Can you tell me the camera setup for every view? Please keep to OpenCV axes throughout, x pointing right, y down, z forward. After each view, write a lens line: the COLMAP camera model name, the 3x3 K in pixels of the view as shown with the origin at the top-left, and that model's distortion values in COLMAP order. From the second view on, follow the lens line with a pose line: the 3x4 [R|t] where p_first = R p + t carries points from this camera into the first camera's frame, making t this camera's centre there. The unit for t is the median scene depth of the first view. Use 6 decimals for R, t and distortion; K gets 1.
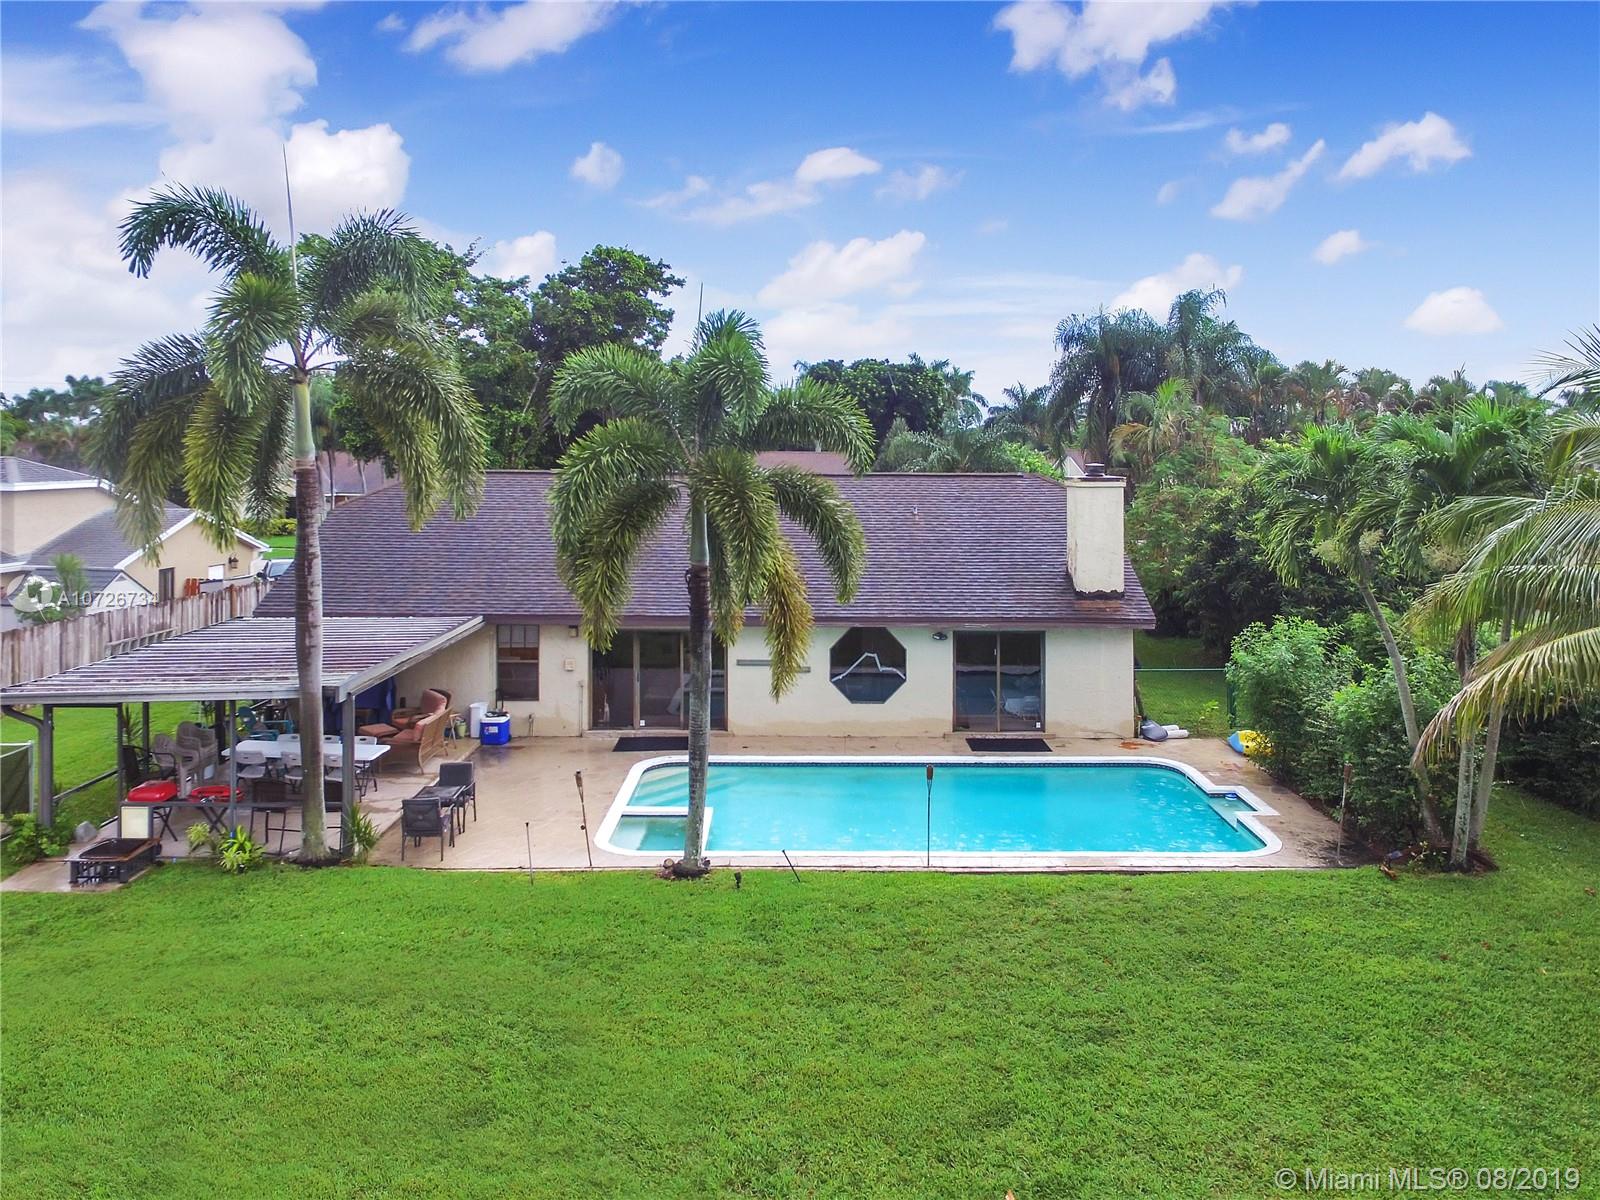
lens RADIAL K [[1171.5, 0, 774.1], [0, 1171.5, 542.8], [0, 0, 1]] dist [-0.008839, 0.004280]
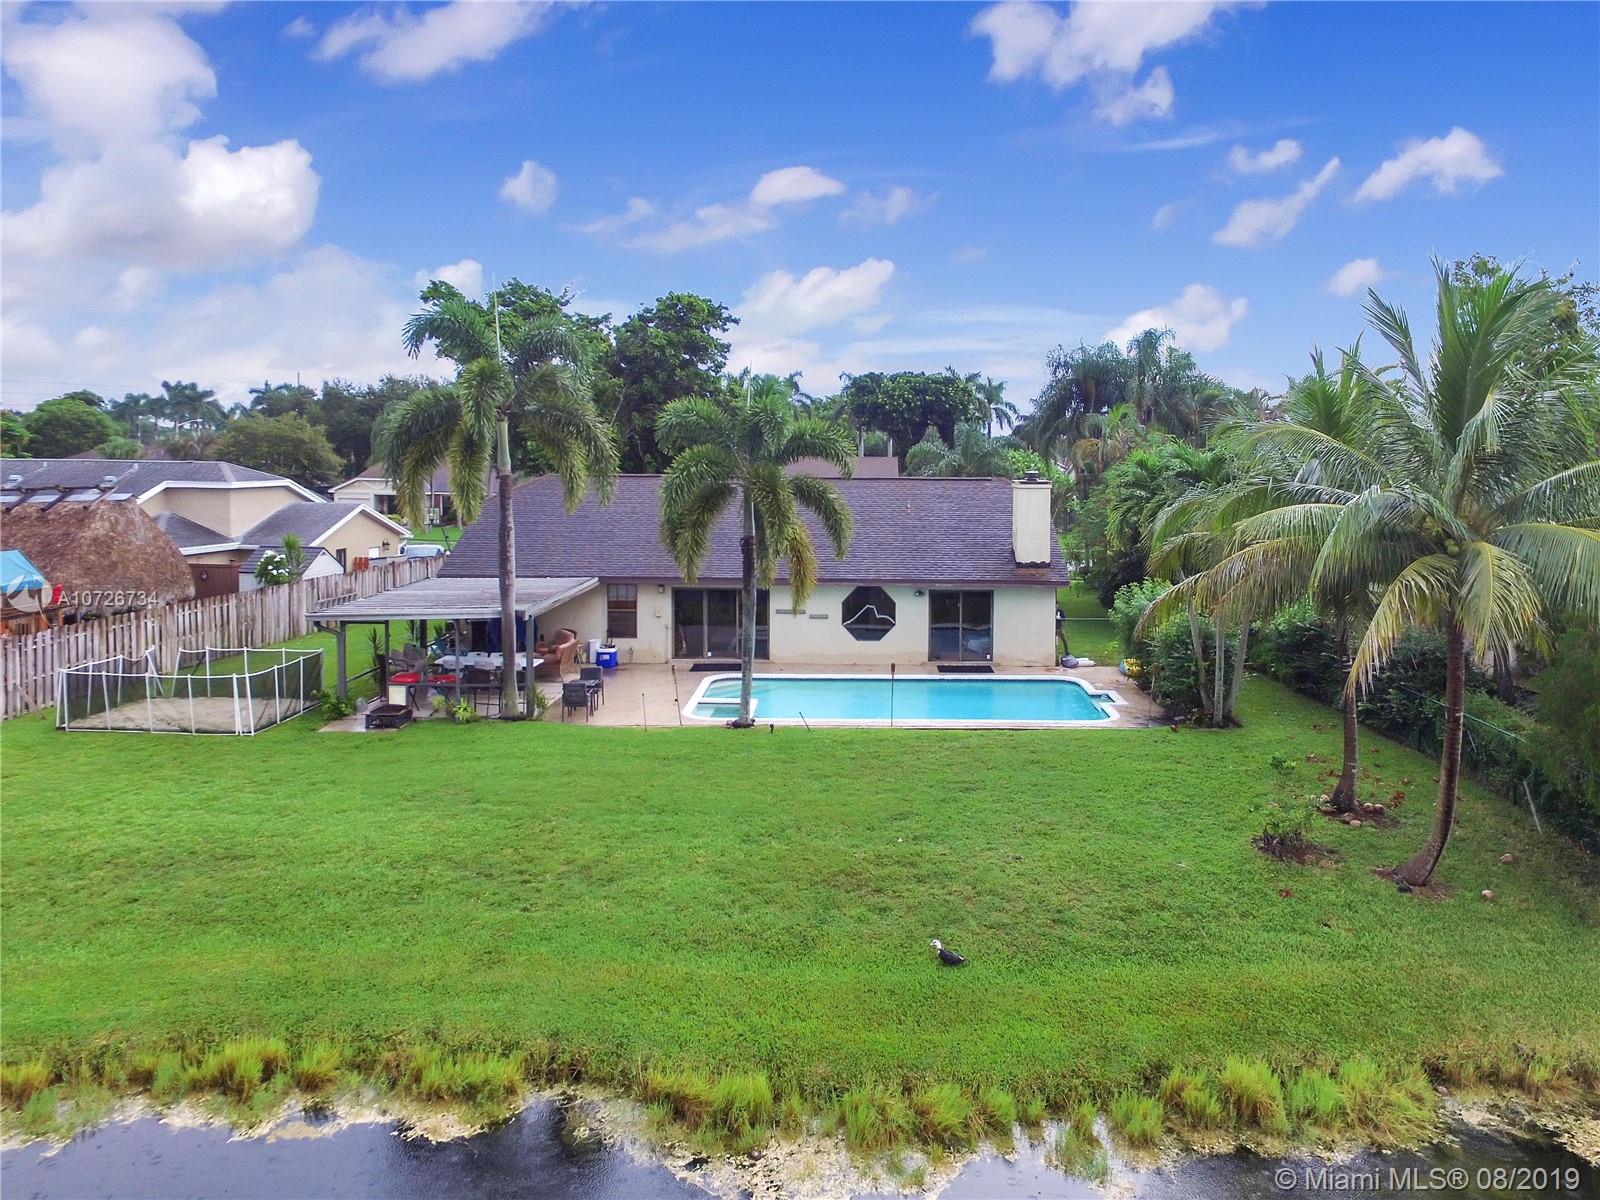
lens RADIAL K [[1171.5, 0, 803.2], [0, 1171.5, 612.6], [0, 0, 1]] dist [-0.008839, 0.004280]
pose [[0.999757, 0.006136, -0.021155, 0.031147], [-0.004903, 0.998313, 0.057853, 0.021428], [0.021475, -0.057735, 0.998101, -0.419248]]
